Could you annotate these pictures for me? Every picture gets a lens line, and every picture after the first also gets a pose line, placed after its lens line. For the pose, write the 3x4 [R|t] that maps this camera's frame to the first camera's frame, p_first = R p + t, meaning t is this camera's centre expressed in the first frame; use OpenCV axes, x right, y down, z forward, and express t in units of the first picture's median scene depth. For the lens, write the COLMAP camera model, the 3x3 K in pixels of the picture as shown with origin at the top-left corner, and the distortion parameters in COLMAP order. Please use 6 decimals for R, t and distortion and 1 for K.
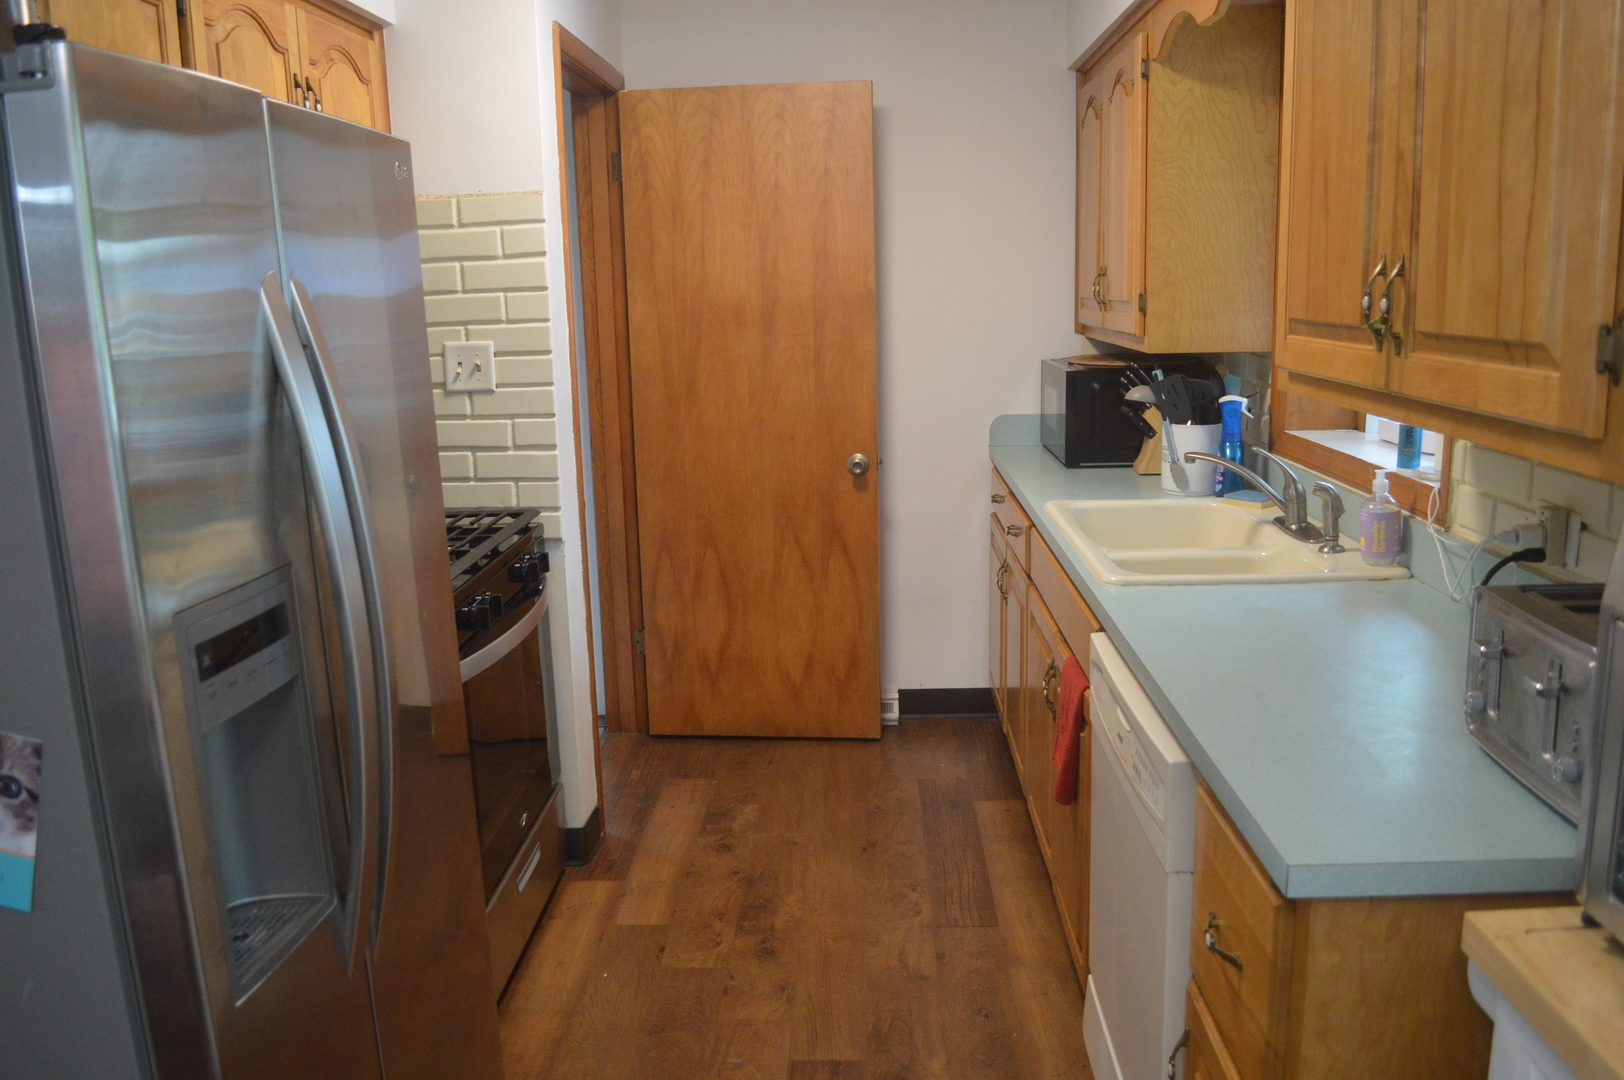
lens RADIAL K [[1304.1, 0, 802.1], [0, 1304.1, 549.1], [0, 0, 1]] dist [-0.071957, 0.004685]
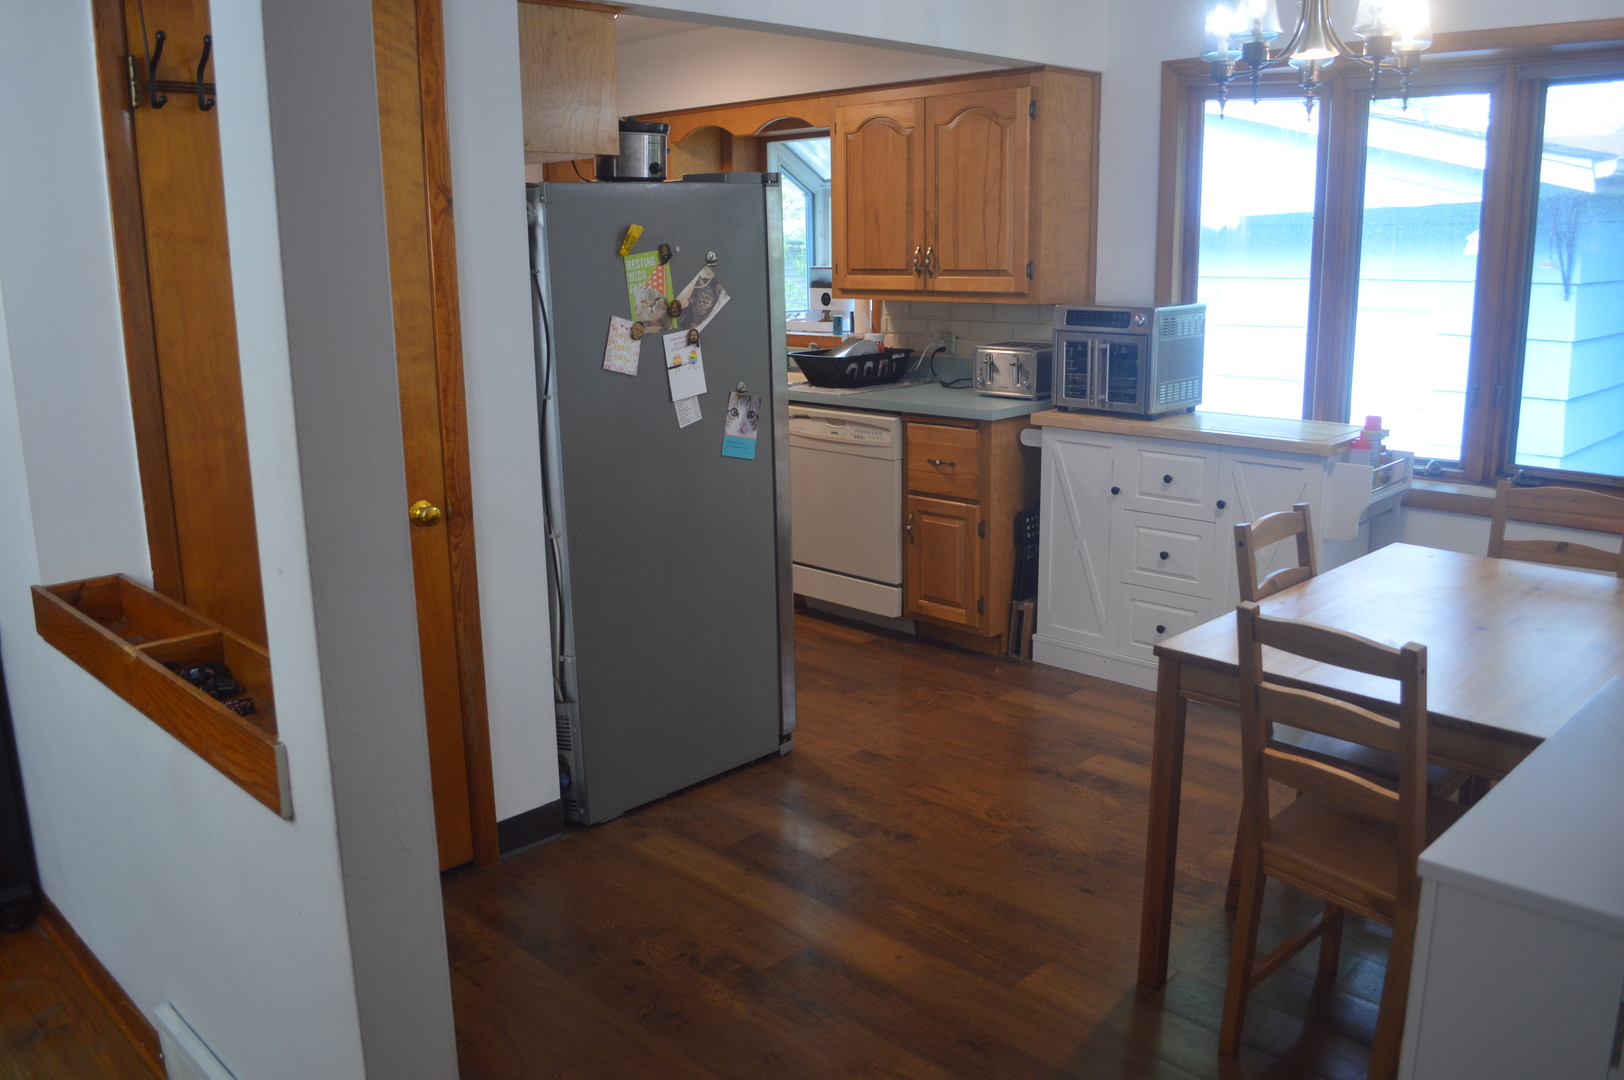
lens RADIAL K [[1304.1, 0, 802.1], [0, 1304.1, 549.1], [0, 0, 1]] dist [-0.071957, 0.004685]
pose [[0.672073, -0.151759, 0.724767, -1.076693], [0.143881, 0.986882, 0.073223, 0.111693], [-0.726371, 0.055069, 0.685093, -0.445068]]
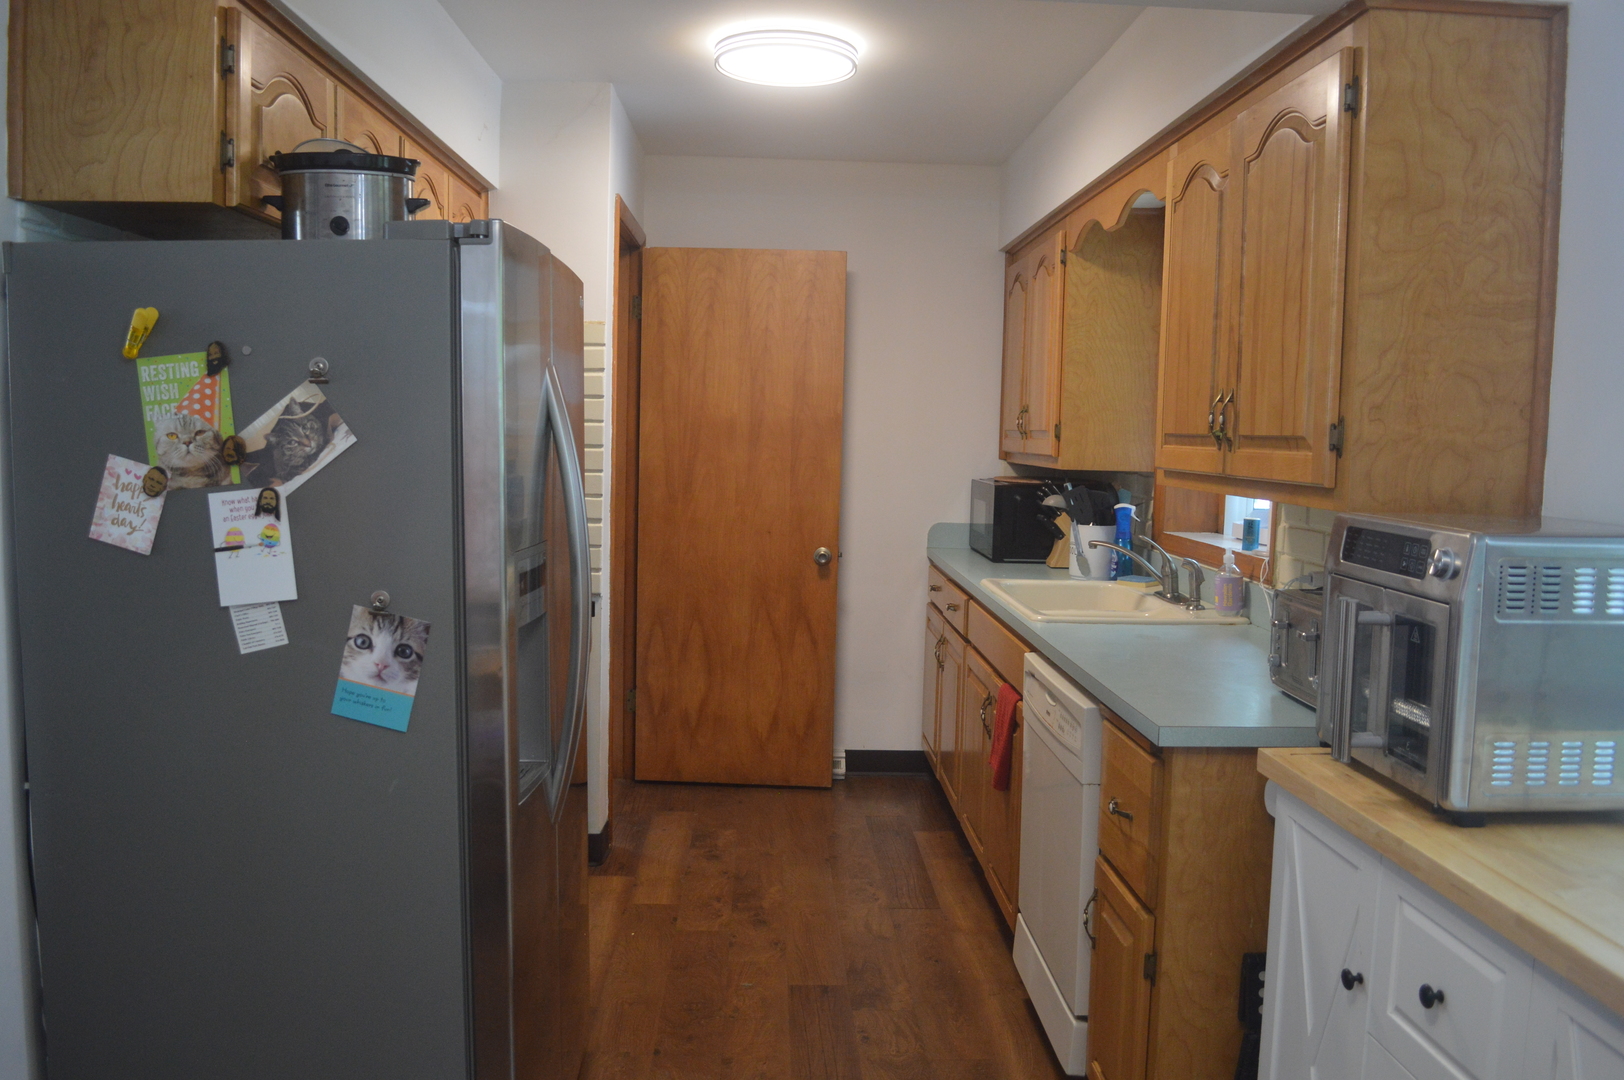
lens RADIAL K [[1304.1, 0, 802.1], [0, 1304.1, 549.1], [0, 0, 1]] dist [-0.071957, 0.004685]
pose [[0.995943, 0.042854, 0.079123, -0.095989], [-0.033831, 0.993127, -0.112048, 0.086607], [-0.083381, 0.108917, 0.990548, -0.275355]]
